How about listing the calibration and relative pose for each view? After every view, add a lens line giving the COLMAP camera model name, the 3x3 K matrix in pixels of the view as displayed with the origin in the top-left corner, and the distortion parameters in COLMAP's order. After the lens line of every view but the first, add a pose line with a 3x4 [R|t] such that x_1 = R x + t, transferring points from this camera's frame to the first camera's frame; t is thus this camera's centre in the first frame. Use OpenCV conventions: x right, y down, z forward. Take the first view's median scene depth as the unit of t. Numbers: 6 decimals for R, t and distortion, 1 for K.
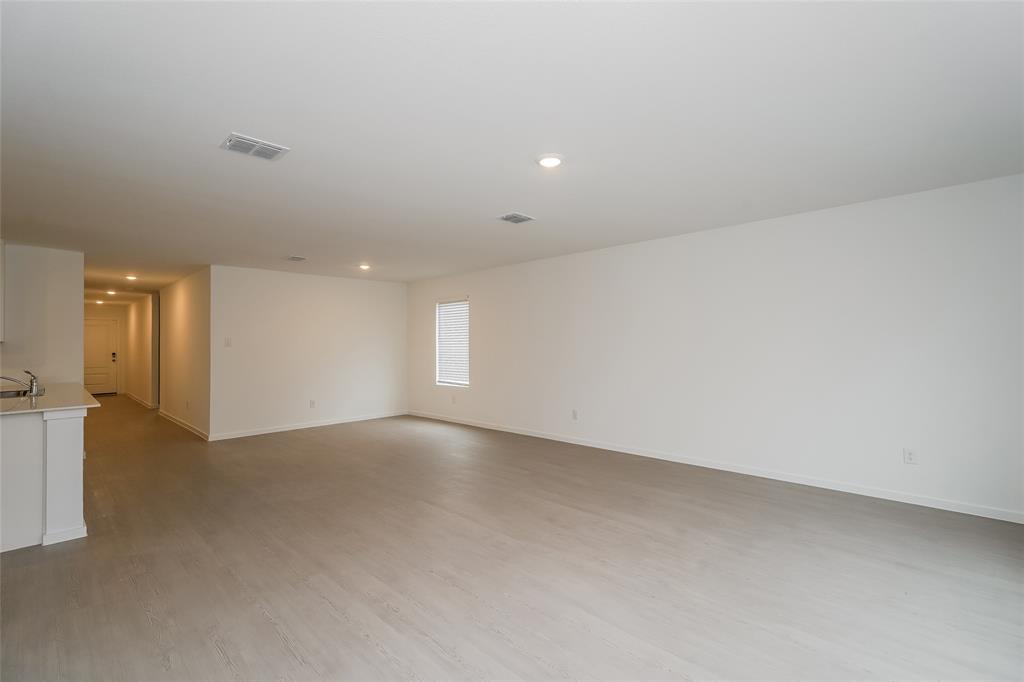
lens RADIAL K [[459.8, 0, 512.0], [0, 459.8, 341.0], [0, 0, 1]] dist [-0.001005, -0.000176]
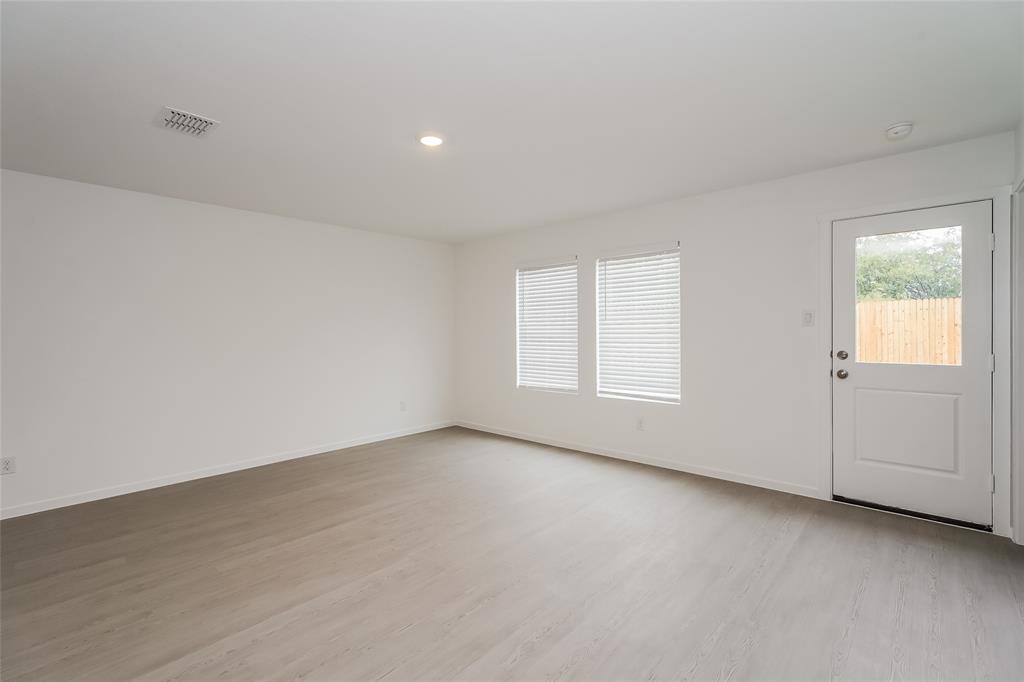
lens RADIAL K [[455.4, 0, 517.8], [0, 455.4, 333.9], [0, 0, 1]] dist [0.002494, 0.000406]
pose [[-0.035260, -0.000482, 0.999378, -0.725976], [0.004264, 0.999991, 0.000632, 0.009399], [-0.999369, 0.004284, -0.035257, 0.696639]]
